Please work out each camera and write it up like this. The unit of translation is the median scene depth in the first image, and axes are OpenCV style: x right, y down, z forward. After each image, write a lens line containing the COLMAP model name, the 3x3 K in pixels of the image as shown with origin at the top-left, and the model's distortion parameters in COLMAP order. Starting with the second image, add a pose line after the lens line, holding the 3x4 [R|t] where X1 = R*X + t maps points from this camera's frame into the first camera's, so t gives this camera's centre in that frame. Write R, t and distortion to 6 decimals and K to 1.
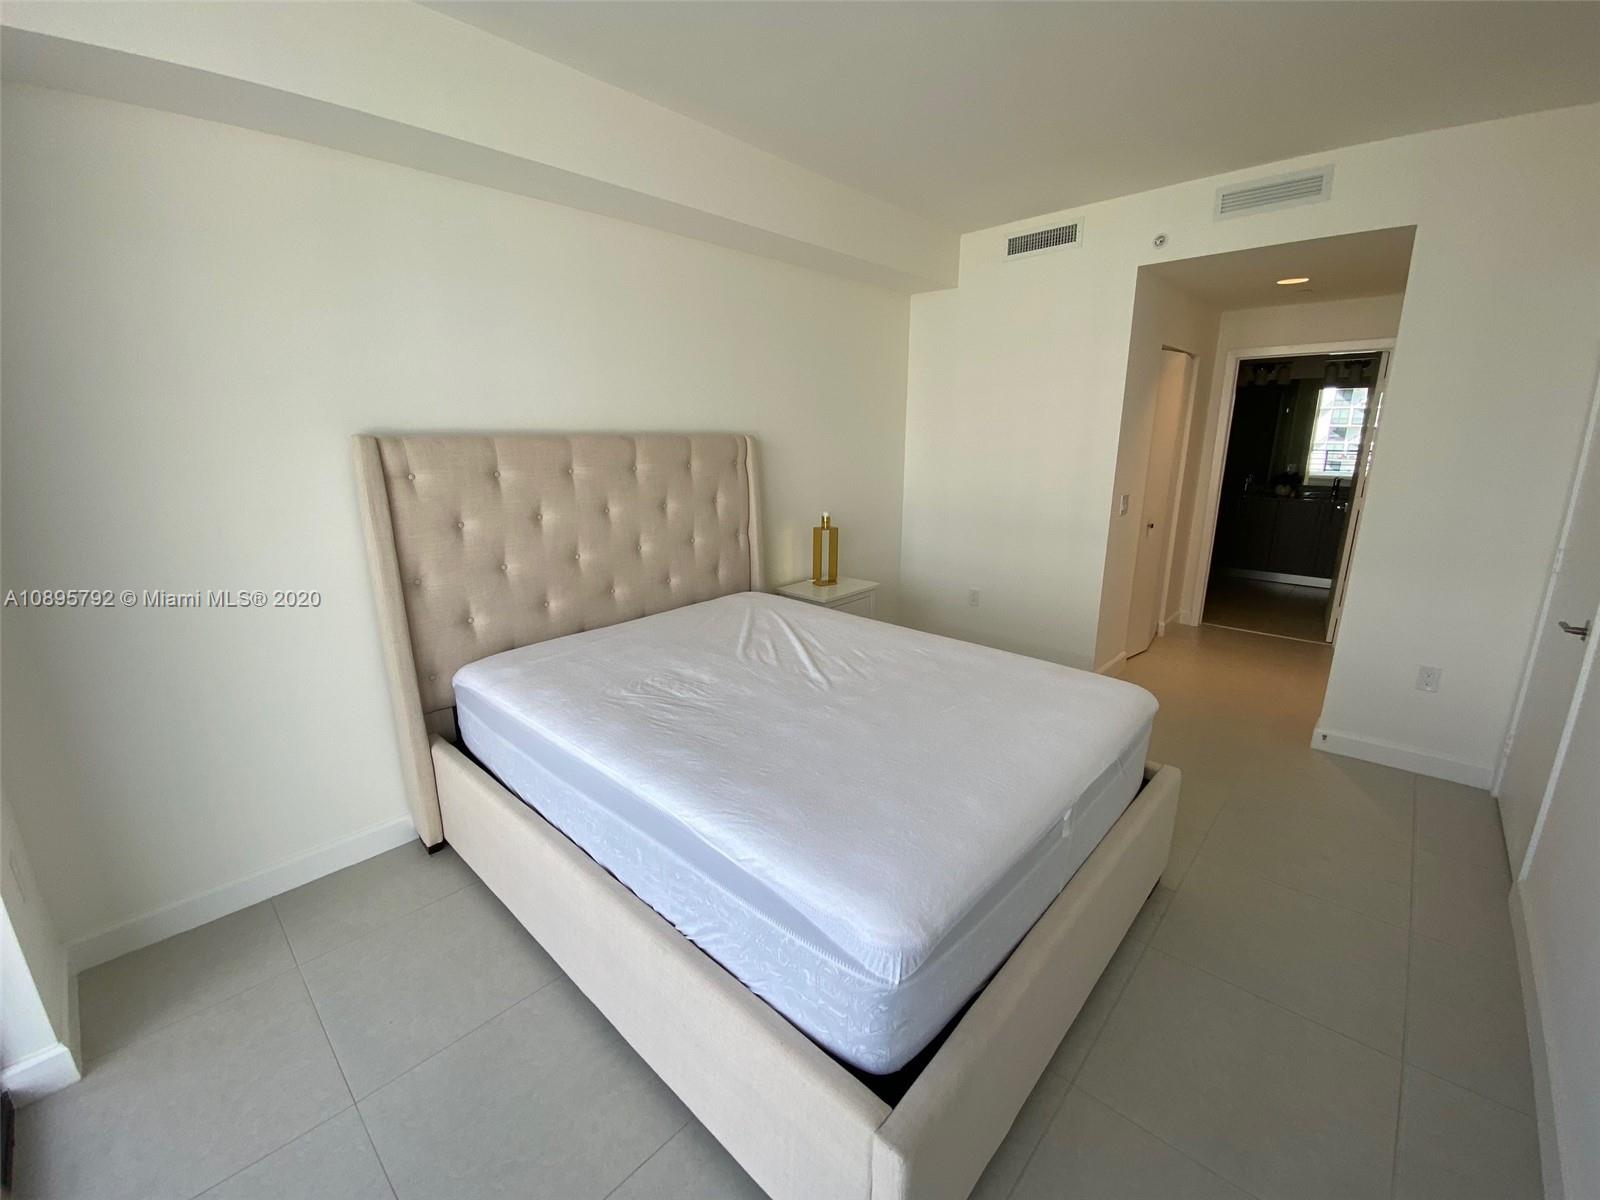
lens RADIAL K [[652.4, 0, 800.0], [0, 652.4, 607.5], [0, 0, 1]] dist [-0.000684, -0.012395]
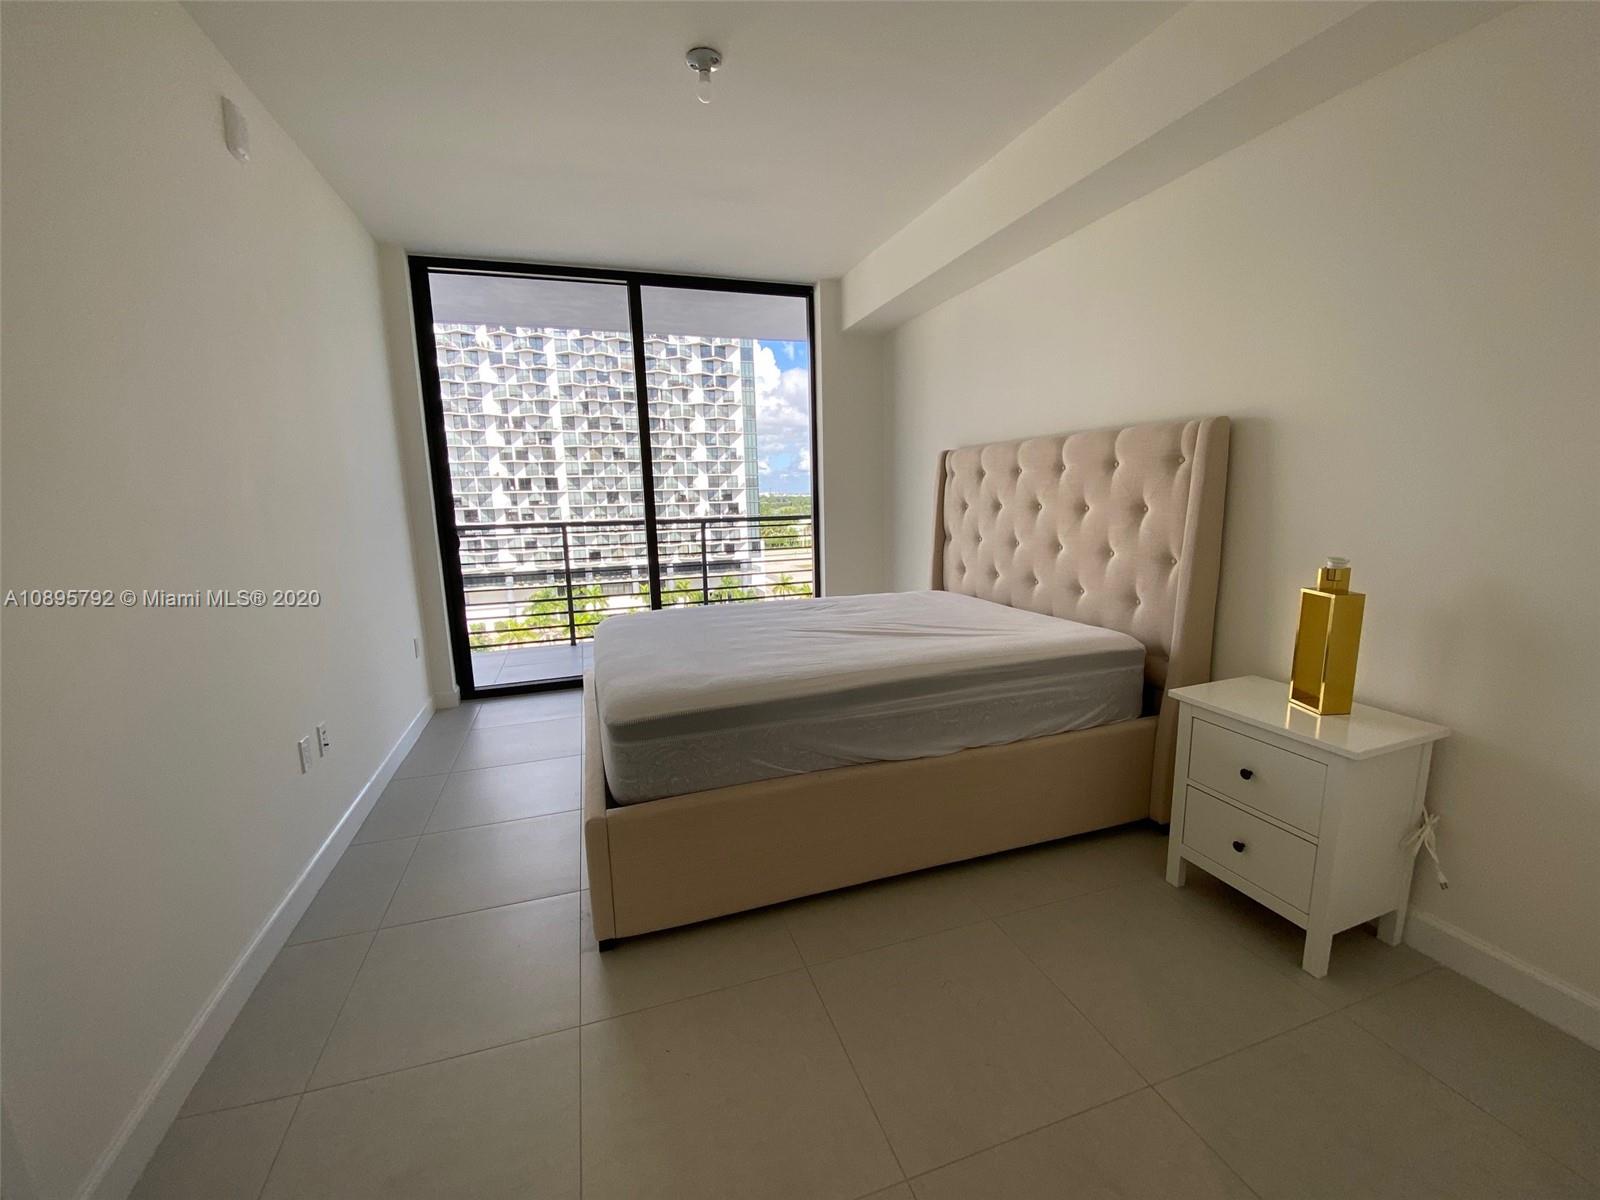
lens RADIAL K [[652.4, 0, 800.0], [0, 652.4, 607.5], [0, 0, 1]] dist [-0.000684, -0.012395]
pose [[-0.476692, 0.167491, -0.862967, 0.851824], [-0.196217, 0.936641, 0.290178, -0.225909], [0.856892, 0.307654, -0.413624, 1.143769]]
